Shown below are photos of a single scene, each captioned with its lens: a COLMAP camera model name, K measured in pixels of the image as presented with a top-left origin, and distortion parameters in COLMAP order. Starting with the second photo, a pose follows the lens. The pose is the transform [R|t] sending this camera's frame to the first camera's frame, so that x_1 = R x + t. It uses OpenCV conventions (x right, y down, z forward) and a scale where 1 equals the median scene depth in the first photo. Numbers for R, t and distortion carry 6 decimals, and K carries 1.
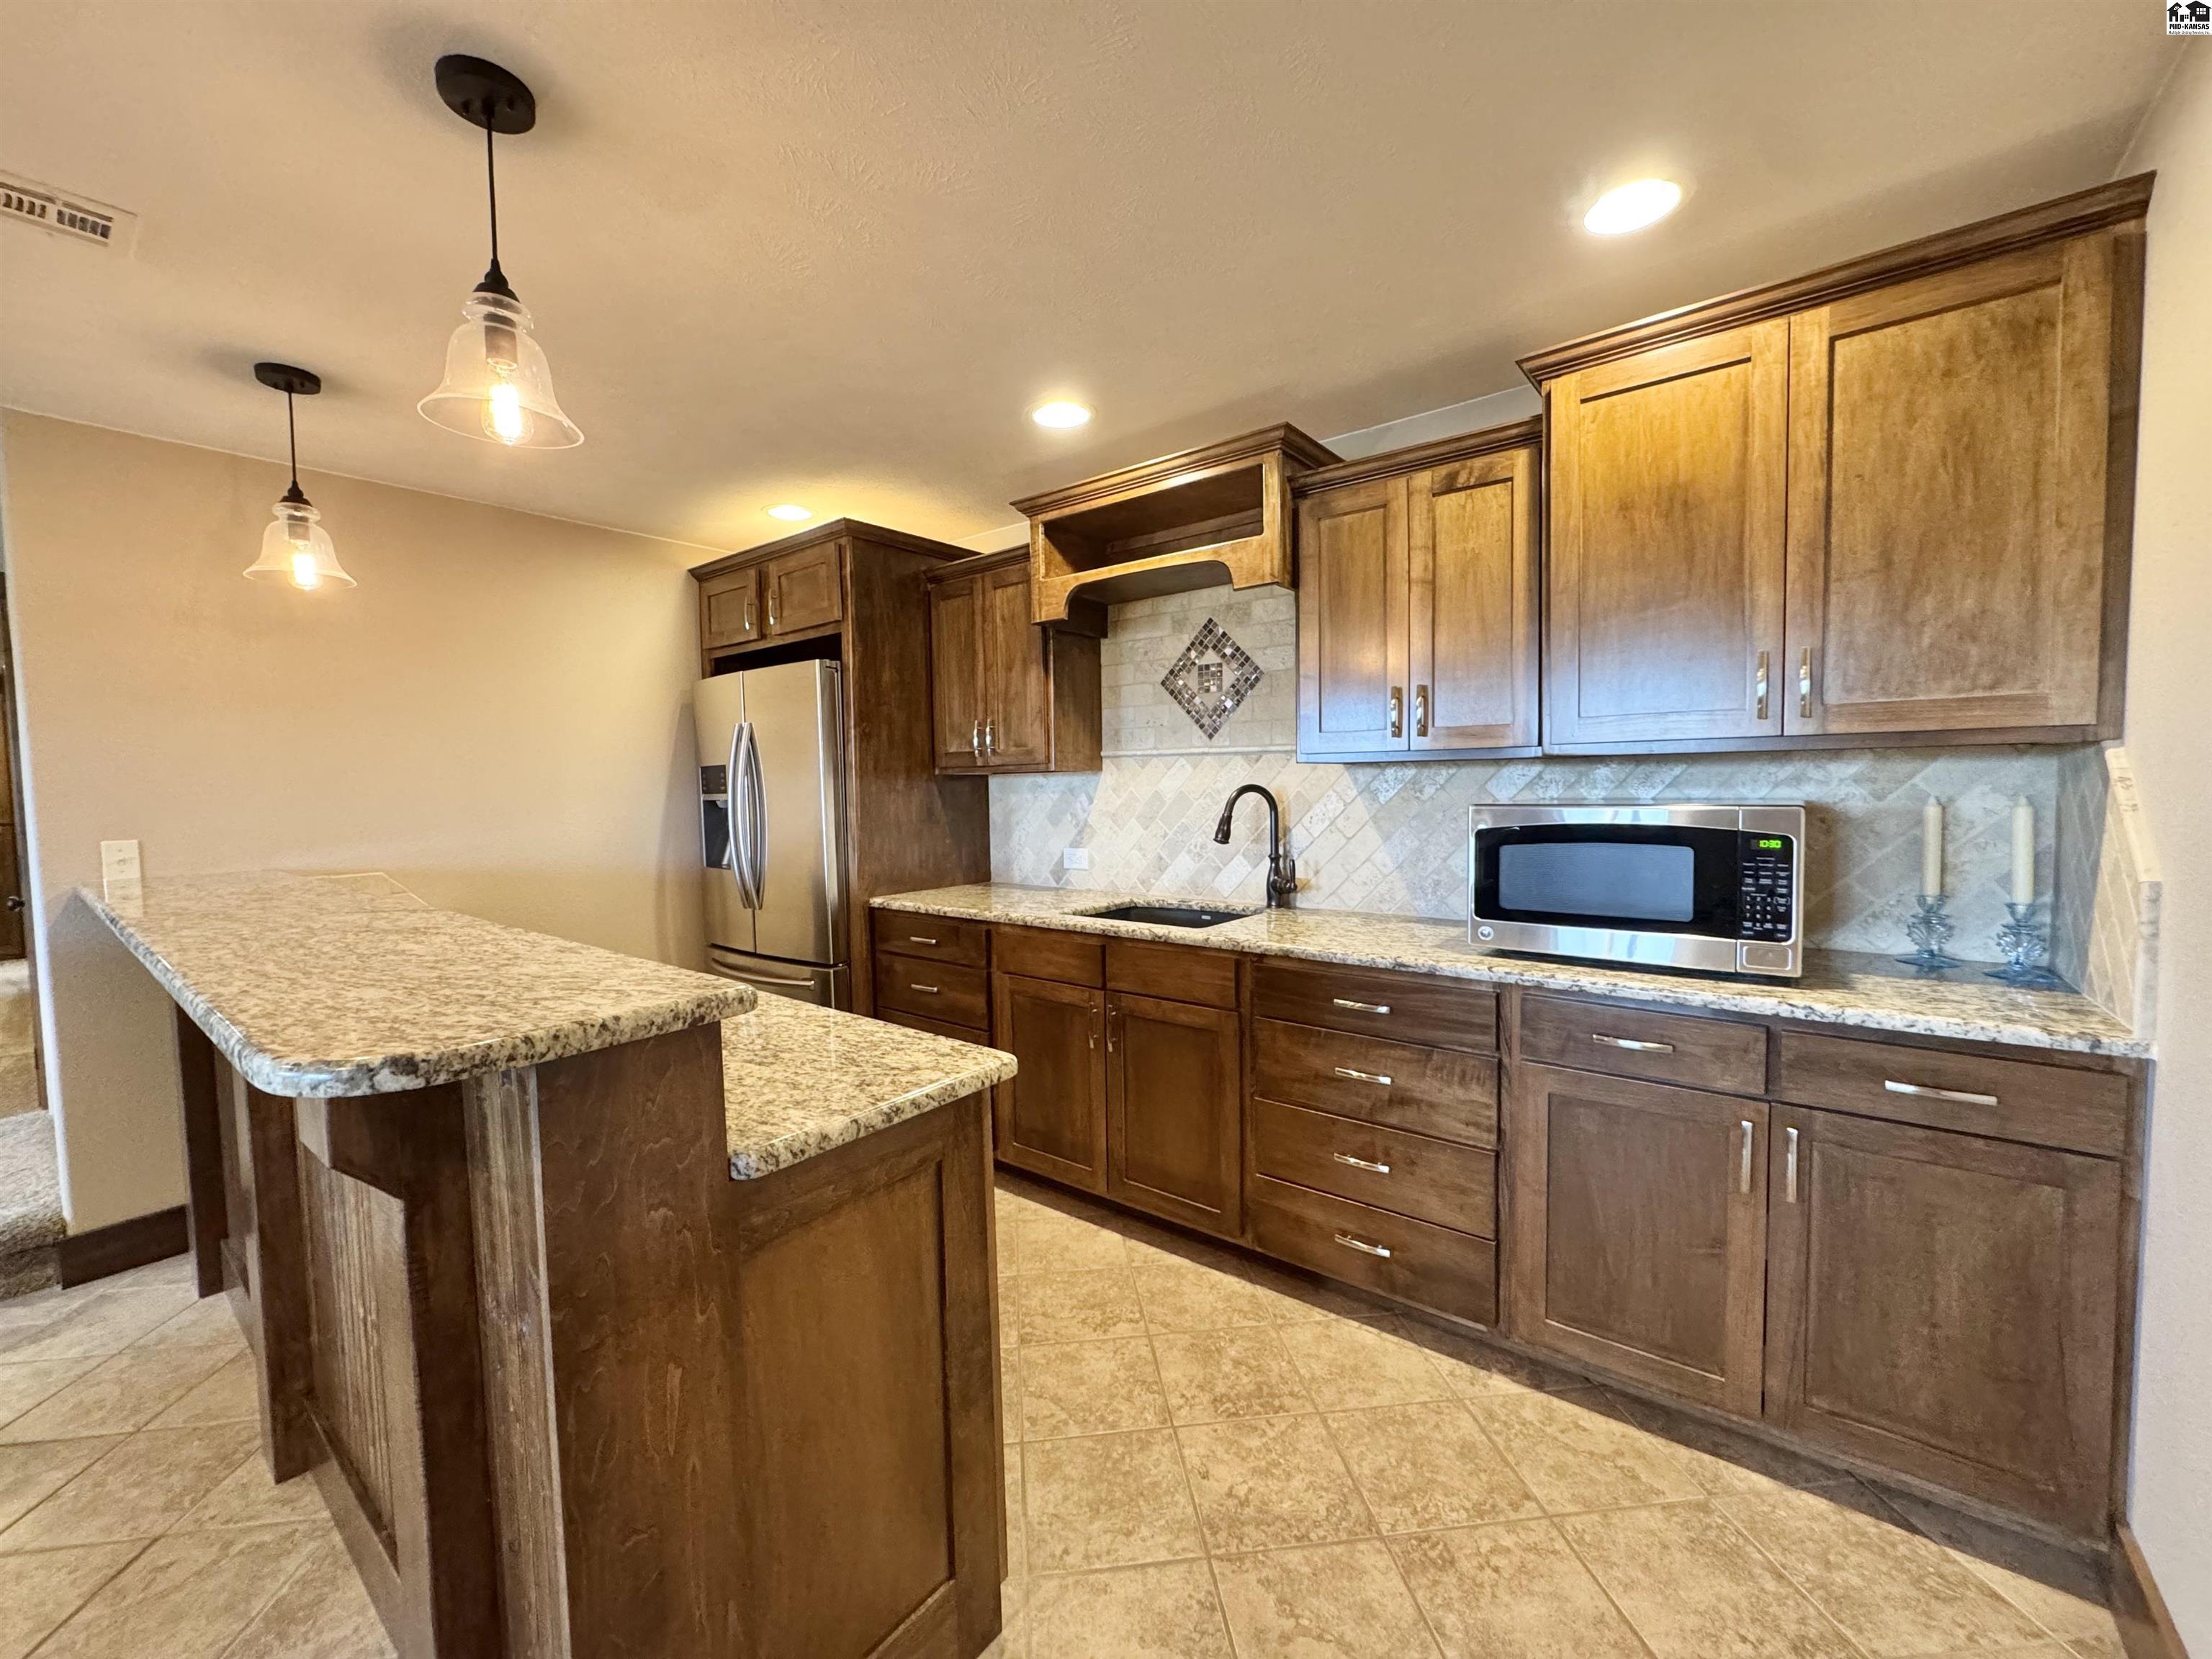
lens RADIAL K [[880.9, 0, 1100.5], [0, 880.9, 821.7], [0, 0, 1]] dist [-0.005694, 0.001445]
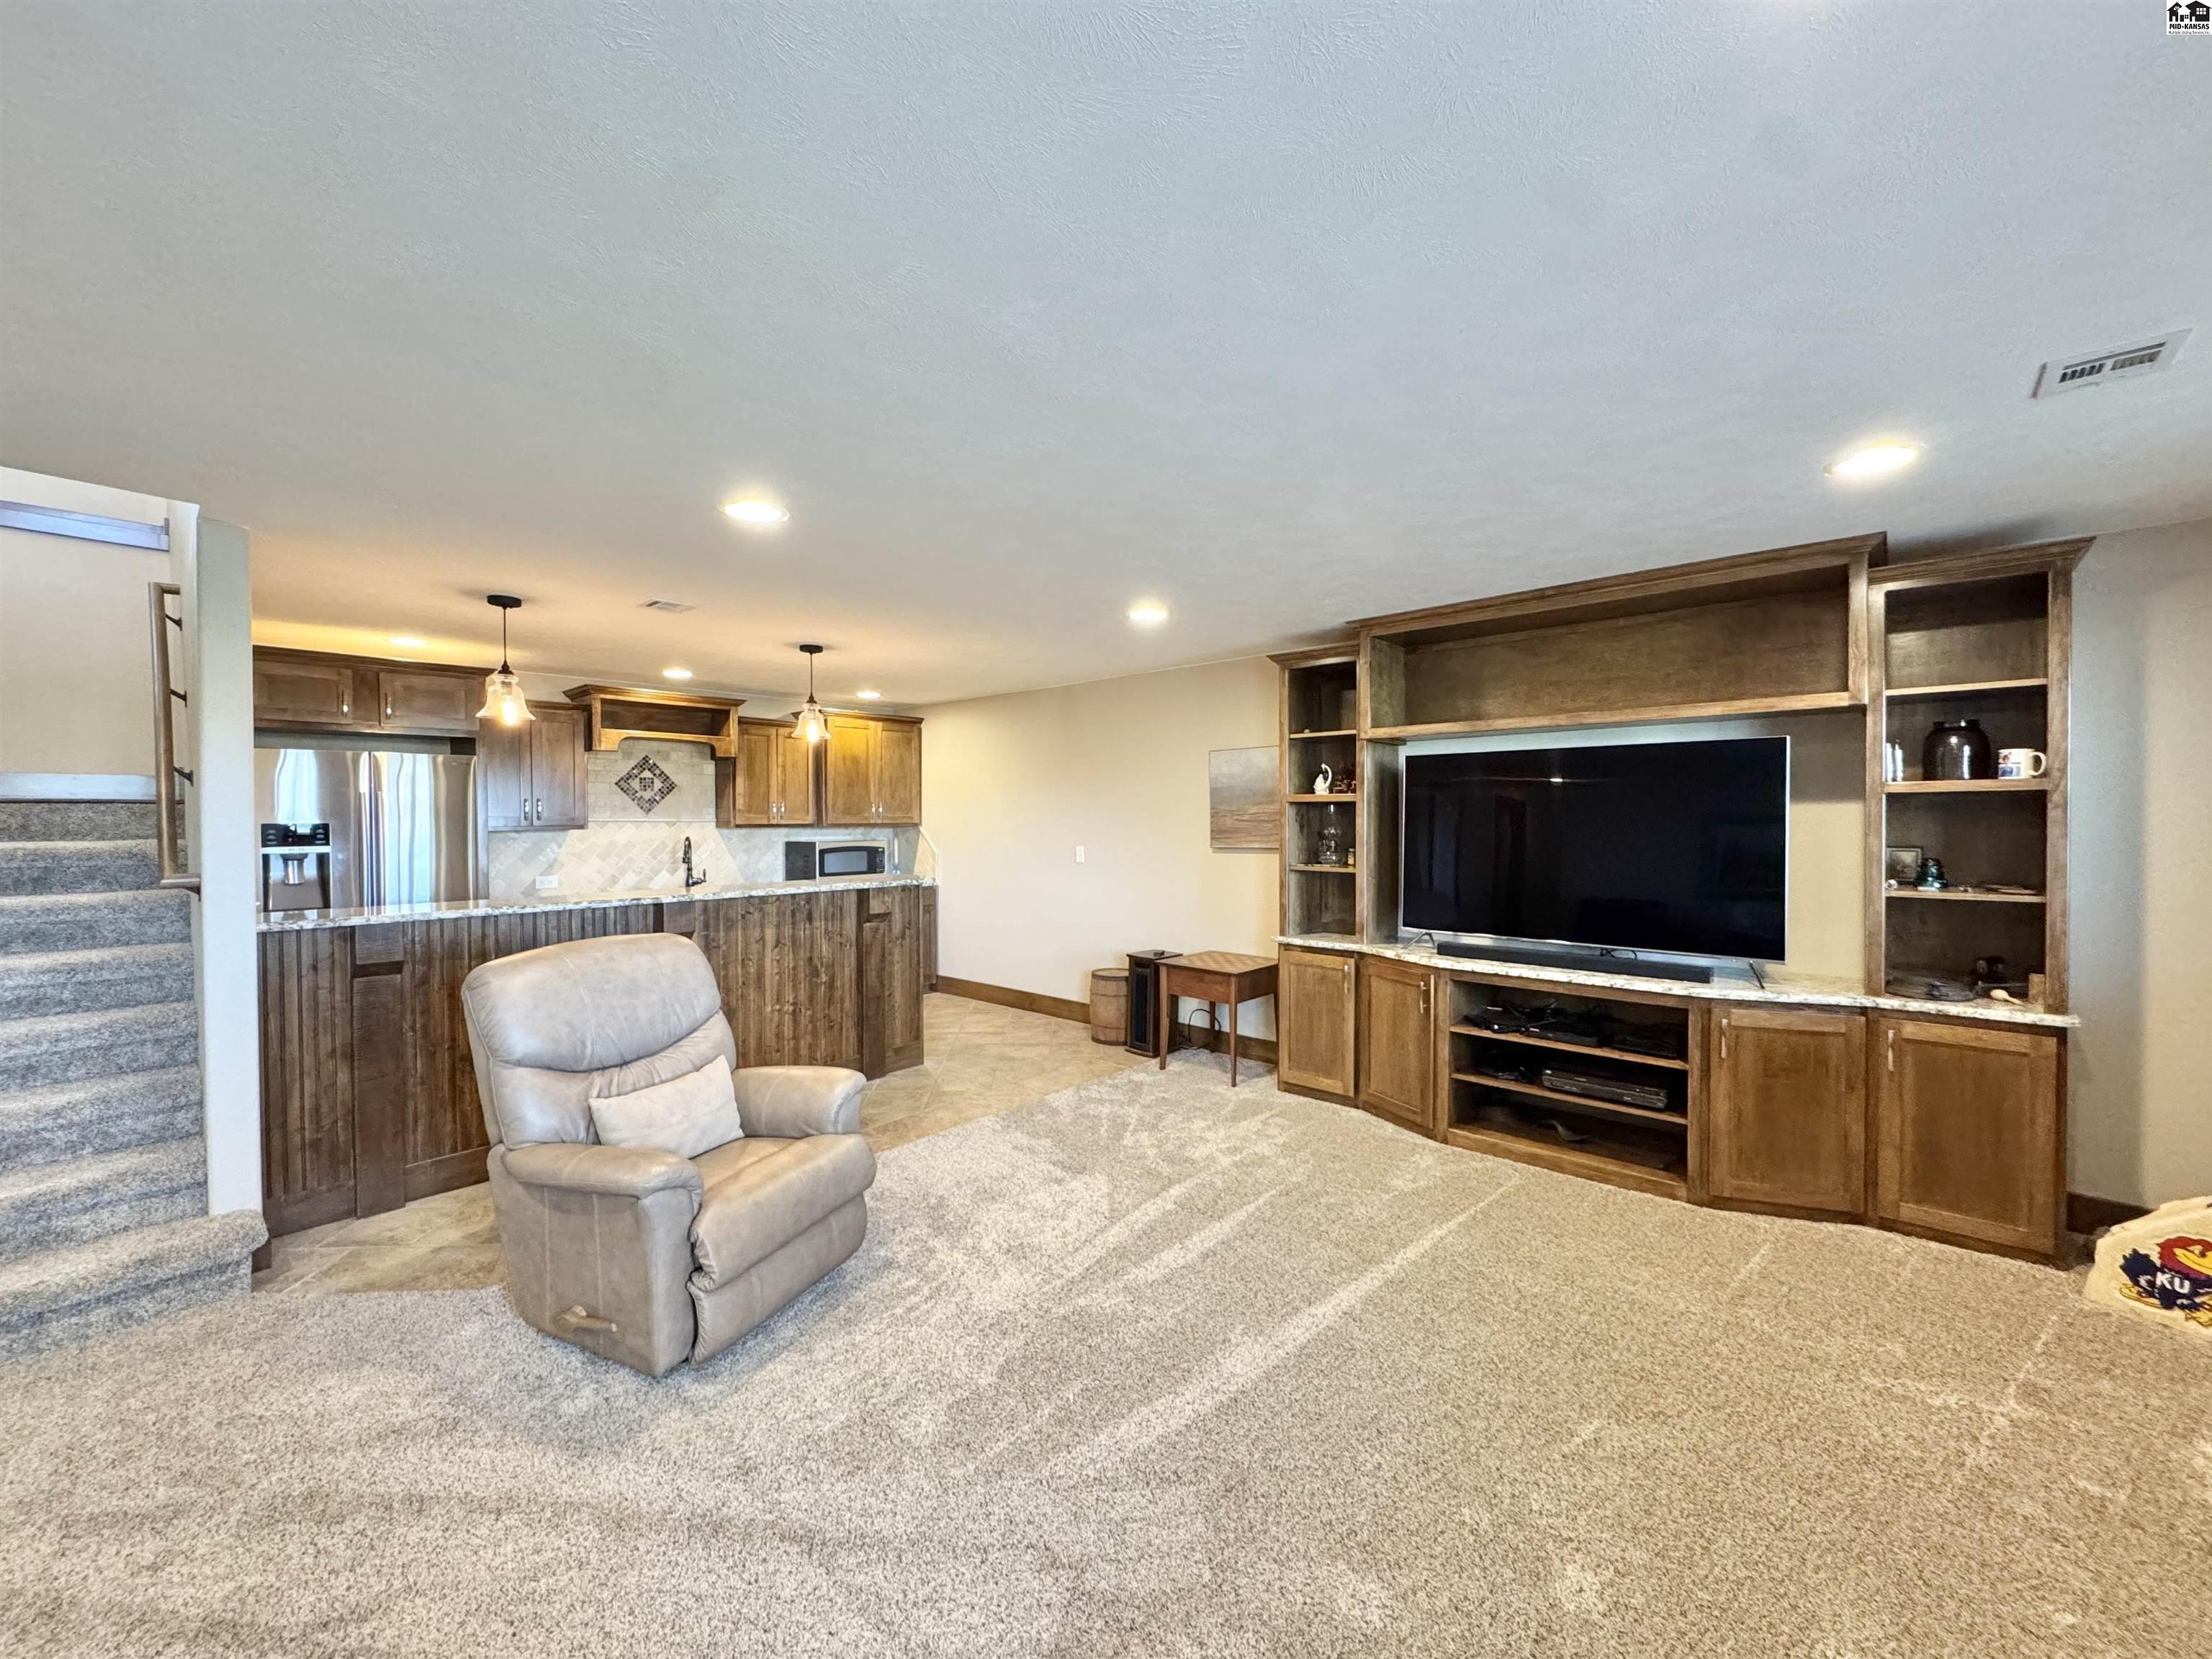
lens RADIAL K [[880.9, 0, 1102.3], [0, 880.9, 826.8], [0, 0, 1]] dist [-0.005694, 0.001445]
pose [[0.069042, 0.007148, 0.997588, -2.411731], [0.049021, 0.998742, -0.010549, 0.009624], [-0.996409, 0.049631, 0.068605, -0.236889]]
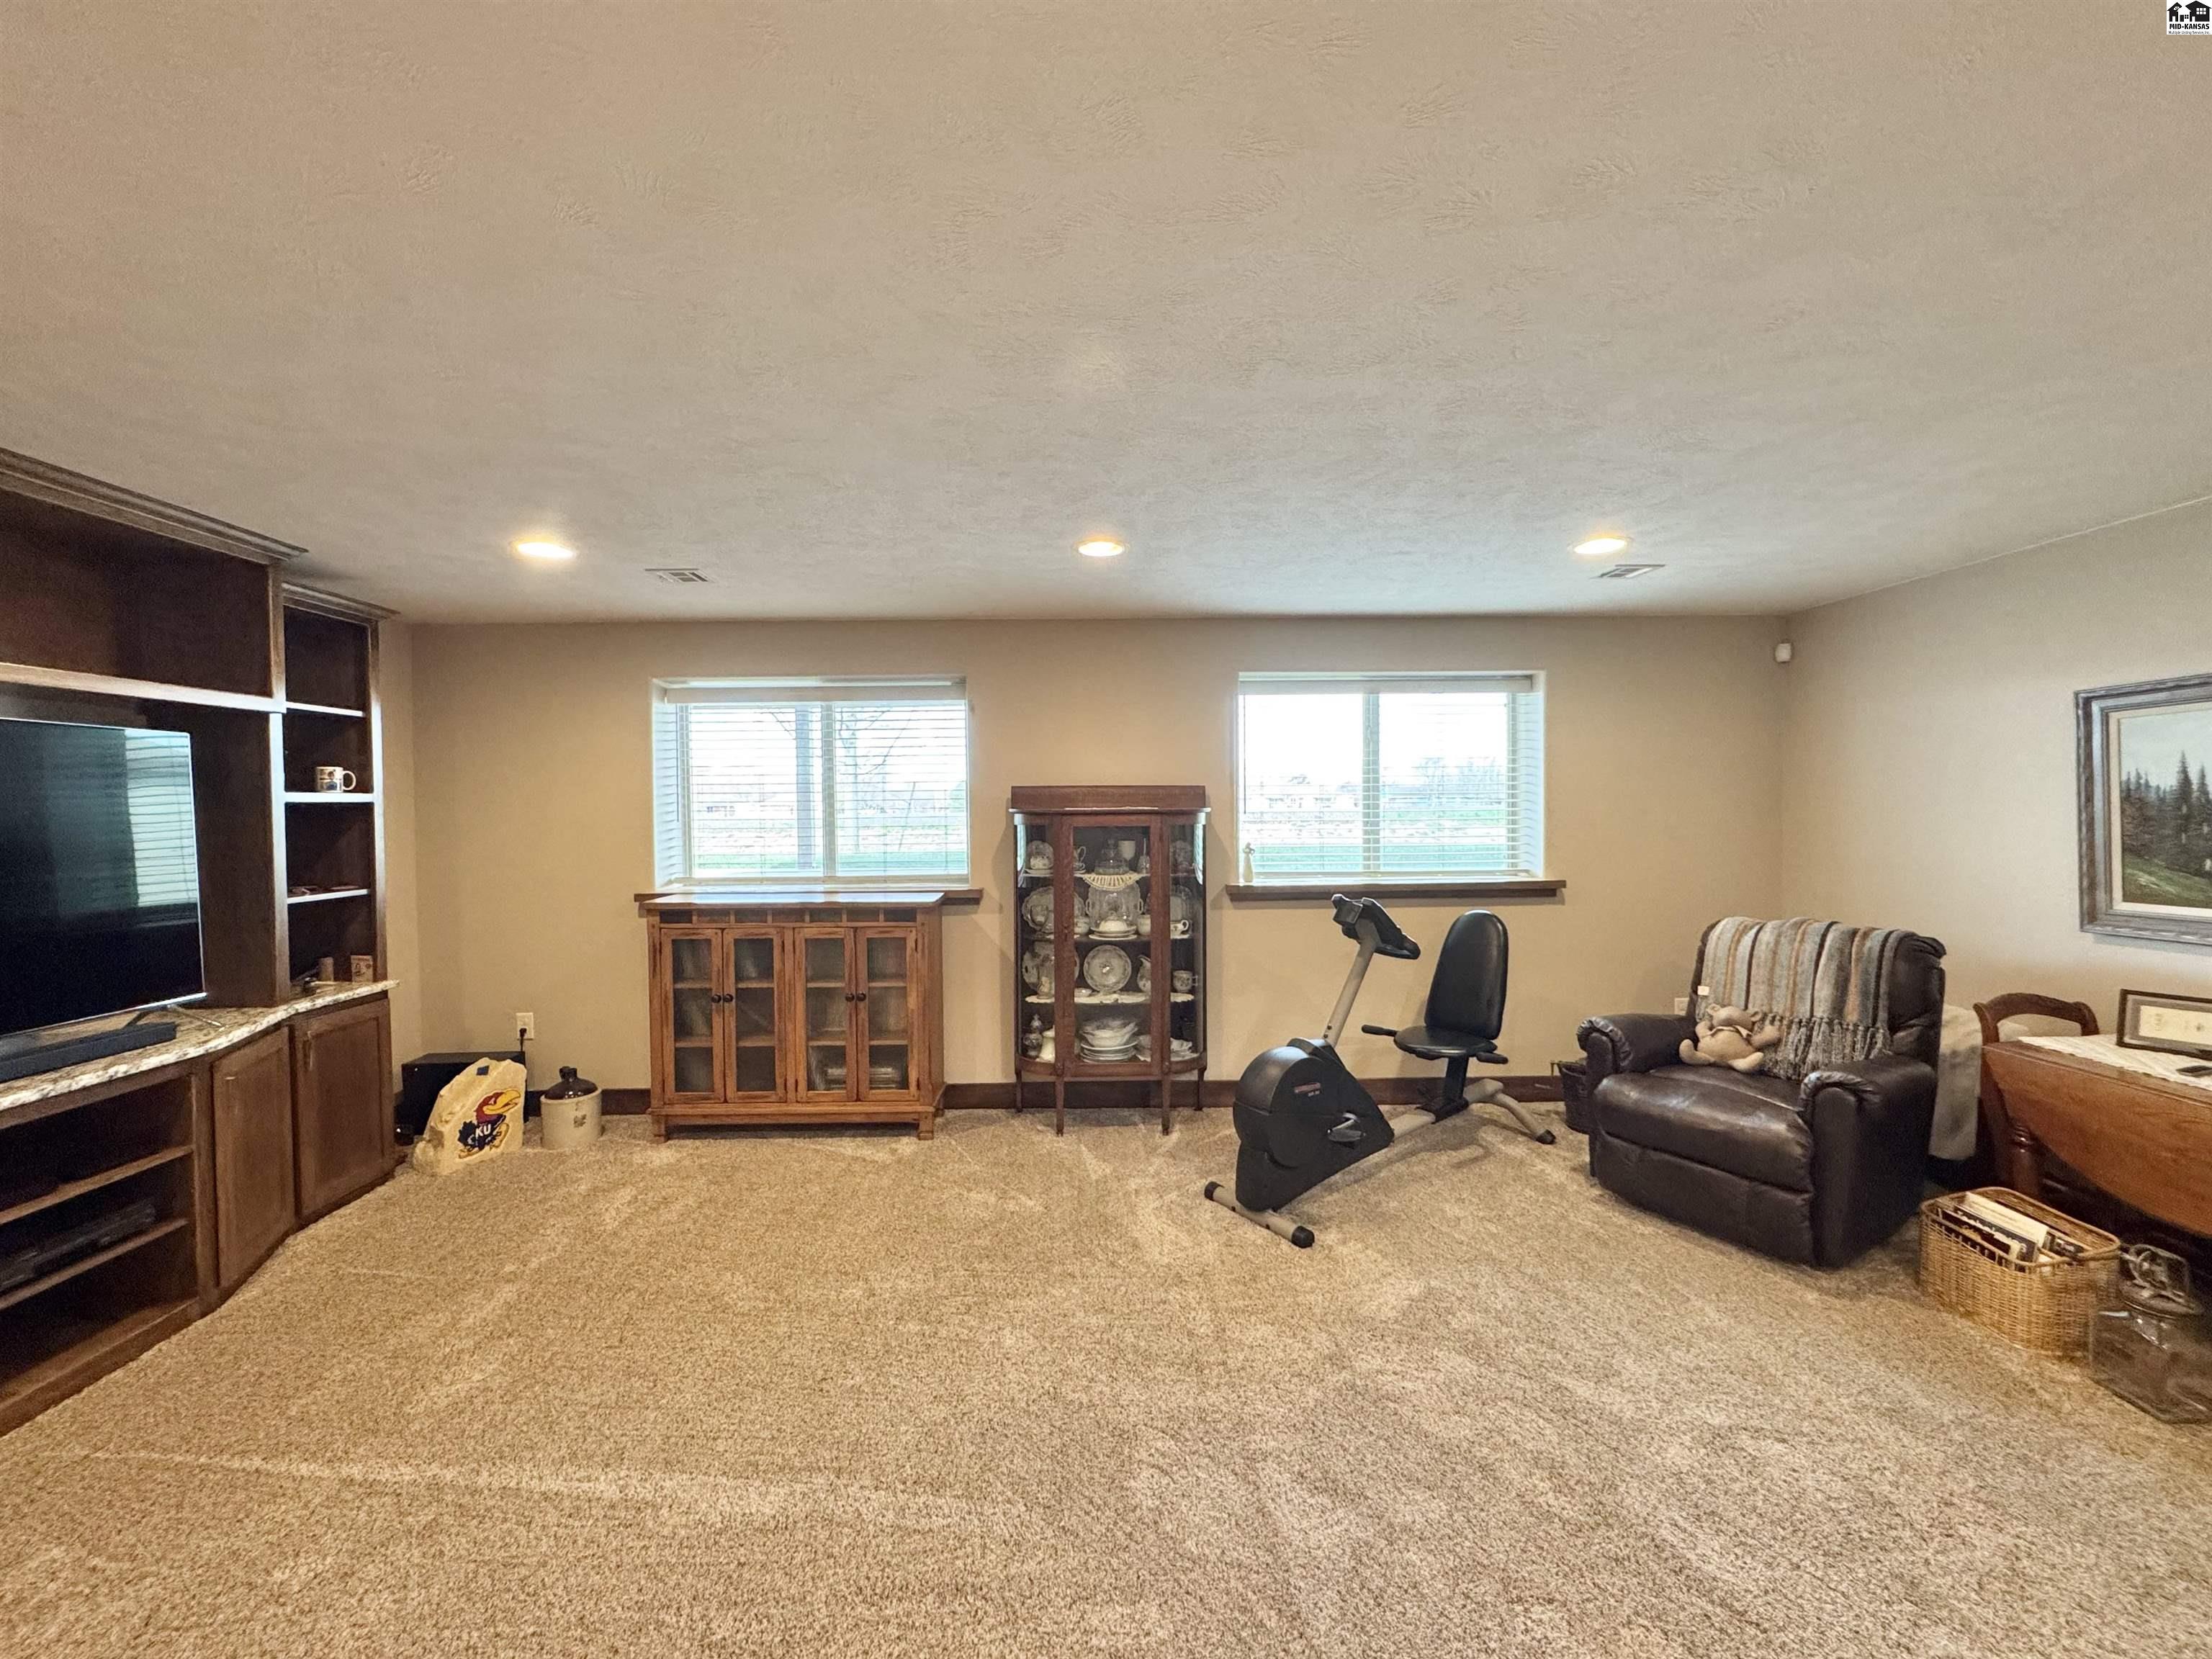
lens RADIAL K [[884.0, 0, 1098.3], [0, 884.0, 823.8], [0, 0, 1]] dist [-0.000017, -0.000005]
pose [[-0.761941, 0.032276, -0.646842, -1.085277], [-0.010669, 0.997996, 0.062365, -0.064896], [0.647559, 0.054419, -0.760070, 0.514561]]
